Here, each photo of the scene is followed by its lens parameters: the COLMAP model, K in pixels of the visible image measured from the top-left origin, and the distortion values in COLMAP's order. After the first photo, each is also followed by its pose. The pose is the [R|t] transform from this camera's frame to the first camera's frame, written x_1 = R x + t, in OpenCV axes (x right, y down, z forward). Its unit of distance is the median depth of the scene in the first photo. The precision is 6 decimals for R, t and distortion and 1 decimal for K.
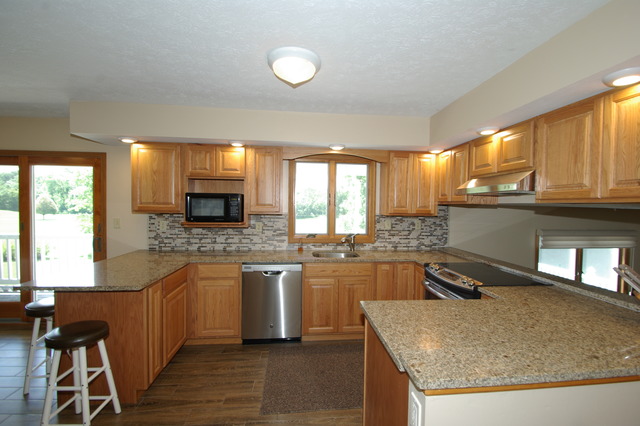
lens RADIAL K [[284.3, 0, 327.8], [0, 284.3, 212.2], [0, 0, 1]] dist [-0.003663, -0.007573]
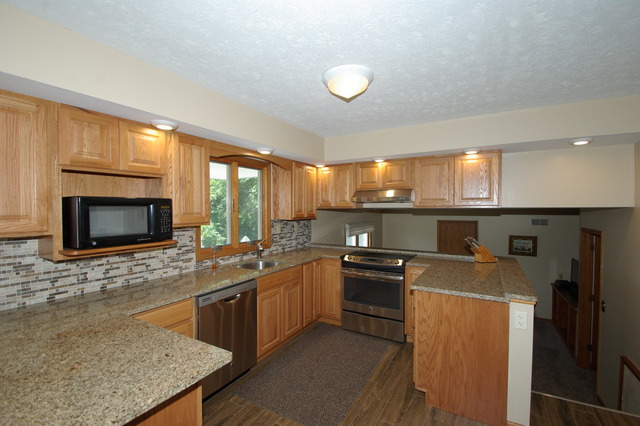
lens RADIAL K [[284.3, 0, 328.1], [0, 284.3, 211.1], [0, 0, 1]] dist [-0.003663, -0.007573]
pose [[0.582195, -0.024457, 0.812681, -0.573620], [0.028084, 0.999556, 0.009962, -0.028250], [-0.812564, 0.017023, 0.582624, 0.255052]]
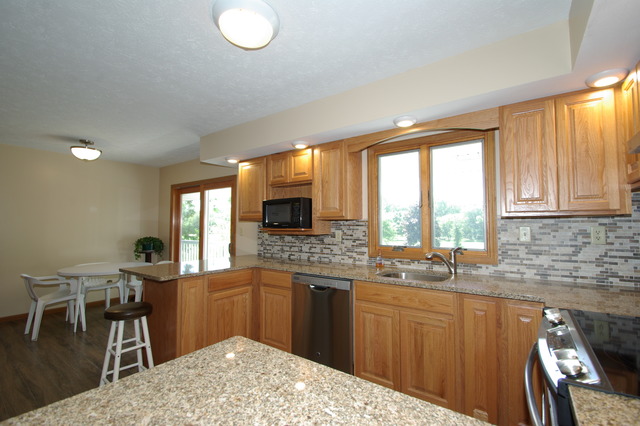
lens RADIAL K [[284.3, 0, 321.9], [0, 284.3, 211.9], [0, 0, 1]] dist [-0.003663, -0.007573]
pose [[0.742633, -0.049697, -0.667852, 0.313555], [-0.005142, 0.996790, -0.079892, 0.049418], [0.669679, 0.062765, 0.739994, 0.316948]]
